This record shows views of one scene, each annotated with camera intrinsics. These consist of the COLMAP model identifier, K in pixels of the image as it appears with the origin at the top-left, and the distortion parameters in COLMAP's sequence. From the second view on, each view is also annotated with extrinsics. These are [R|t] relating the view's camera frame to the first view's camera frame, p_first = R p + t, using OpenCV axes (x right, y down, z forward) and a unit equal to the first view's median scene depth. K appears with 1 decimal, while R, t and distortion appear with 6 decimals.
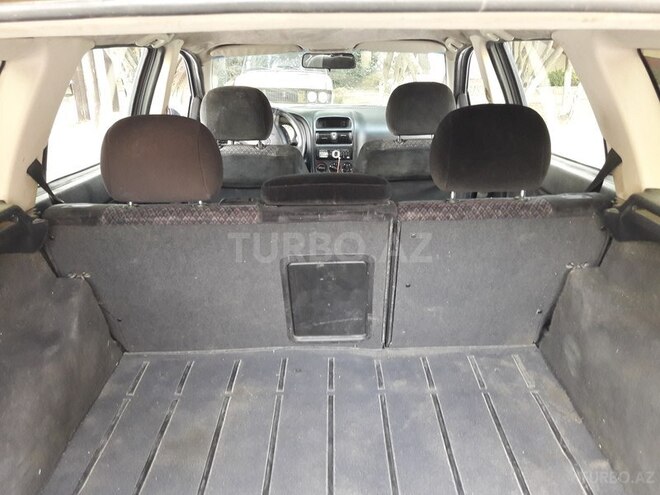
lens RADIAL K [[534.2, 0, 324.7], [0, 534.2, 250.1], [0, 0, 1]] dist [0.035162, -0.004992]
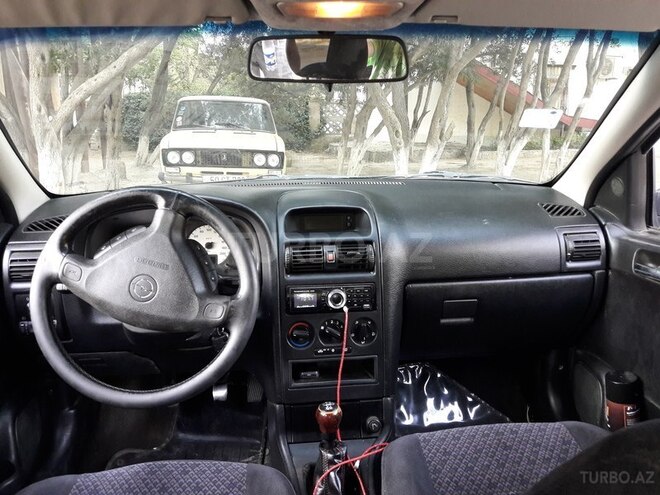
lens RADIAL K [[534.2, 0, 334.9], [0, 534.2, 248.5], [0, 0, 1]] dist [0.035162, -0.004992]
pose [[0.992853, -0.019175, 0.117796, -0.026253], [0.032555, 0.993091, -0.112737, -0.171243], [-0.114821, 0.115766, 0.986618, 0.599755]]
